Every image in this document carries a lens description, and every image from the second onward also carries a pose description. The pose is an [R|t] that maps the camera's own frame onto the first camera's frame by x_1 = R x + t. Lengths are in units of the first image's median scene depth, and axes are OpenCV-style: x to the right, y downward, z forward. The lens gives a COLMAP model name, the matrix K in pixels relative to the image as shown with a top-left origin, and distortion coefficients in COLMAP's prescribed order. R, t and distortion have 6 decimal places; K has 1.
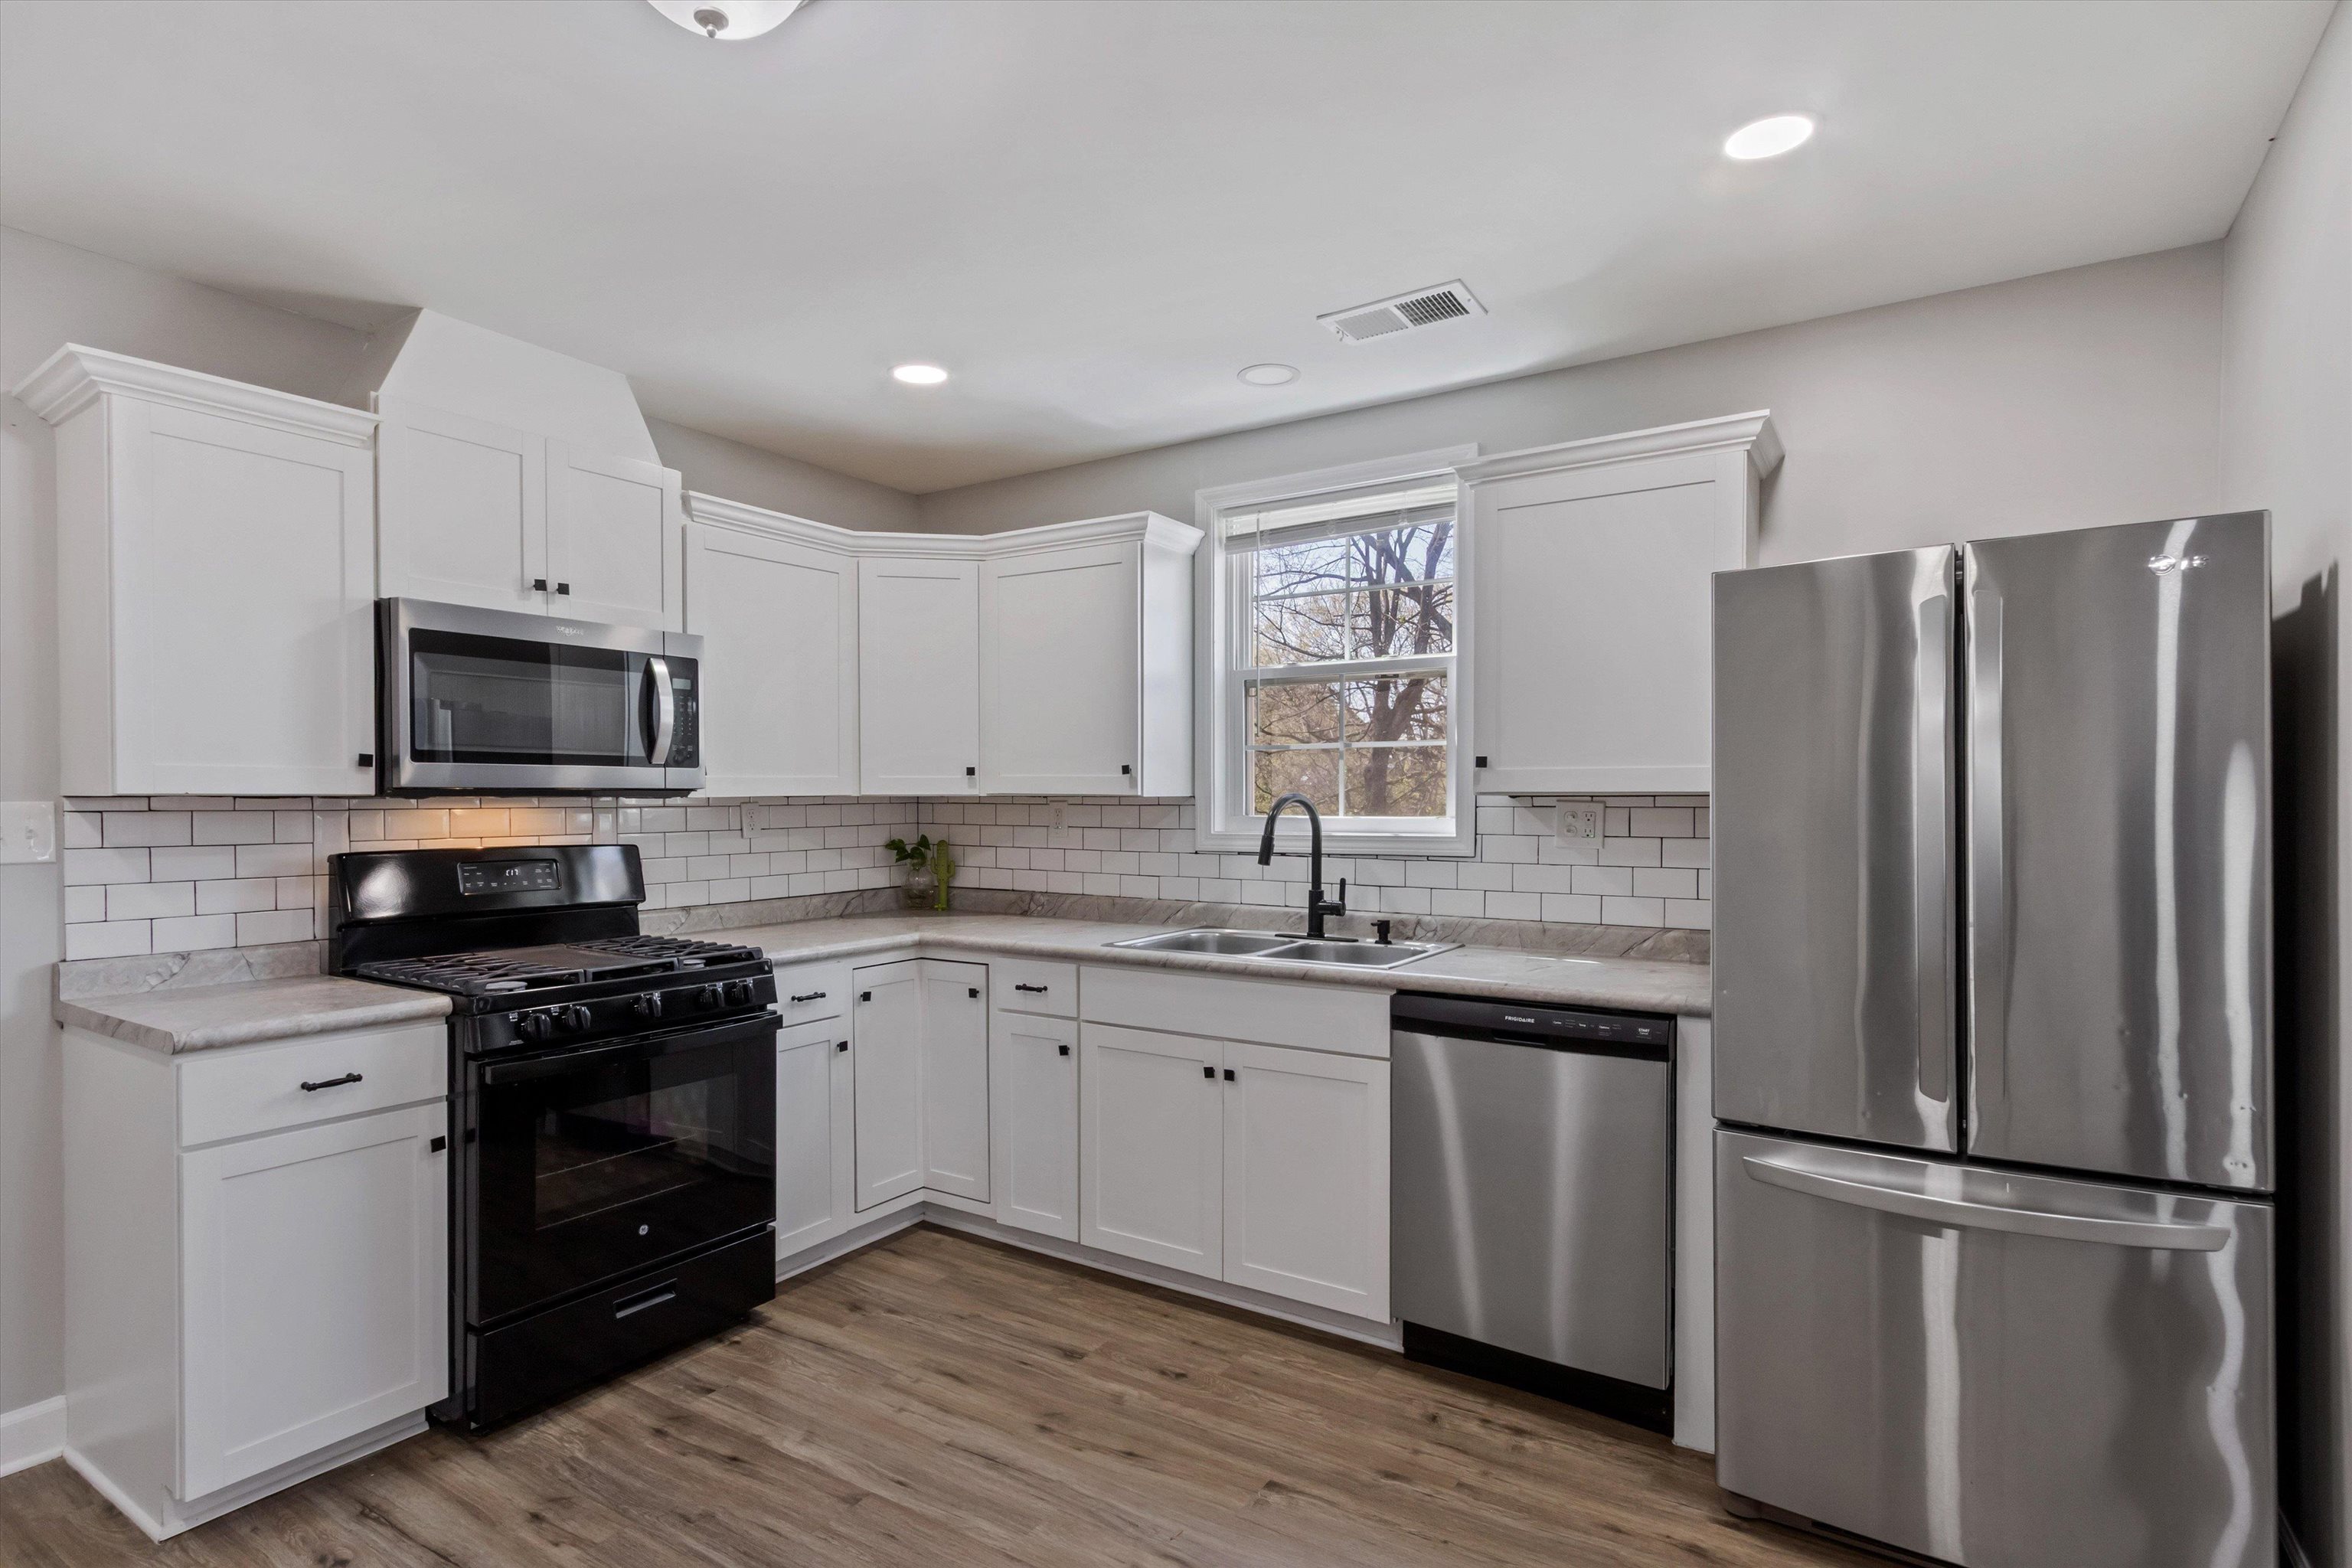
lens RADIAL K [[1225.3, 0, 1177.5], [0, 1225.3, 794.7], [0, 0, 1]] dist [0.020105, 0.000049]
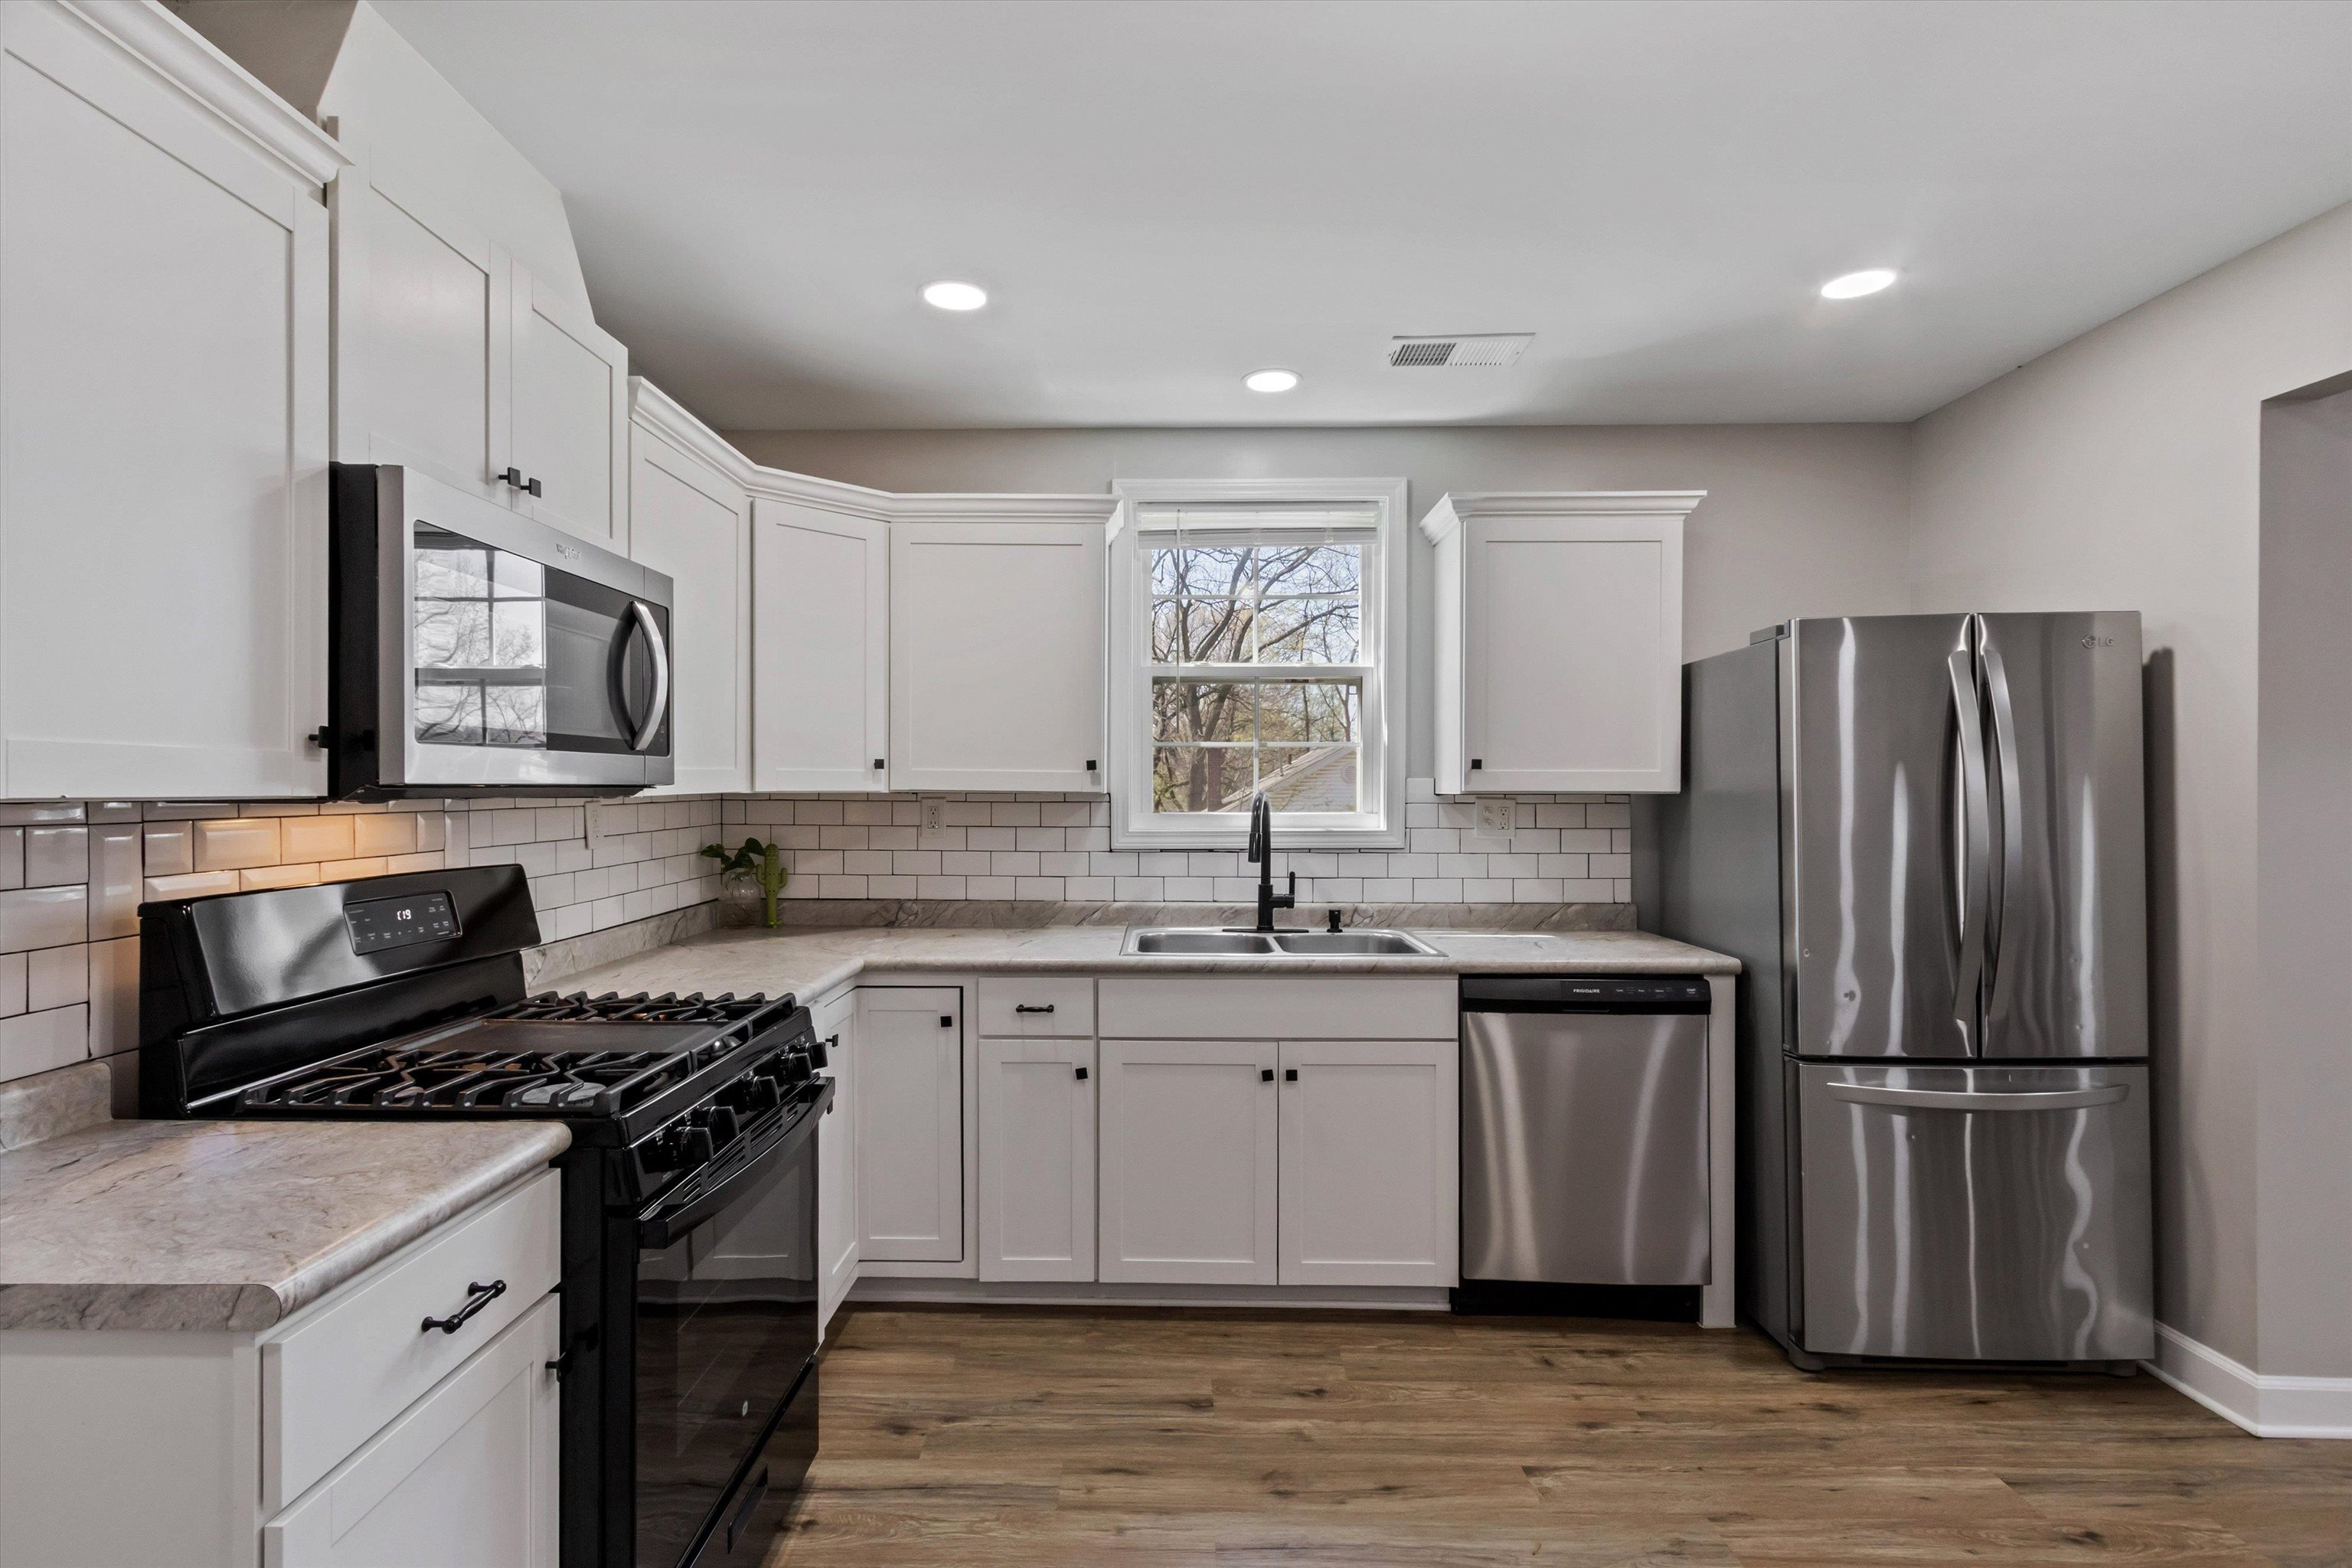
lens RADIAL K [[1099.9, 0, 1176.5], [0, 1099.9, 778.5], [0, 0, 1]] dist [0.011992, 0.000177]
pose [[0.839958, 0.007038, 0.542605, -0.511886], [-0.003828, 0.999968, -0.007044, -0.005416], [-0.542637, 0.003839, 0.839958, 0.294378]]
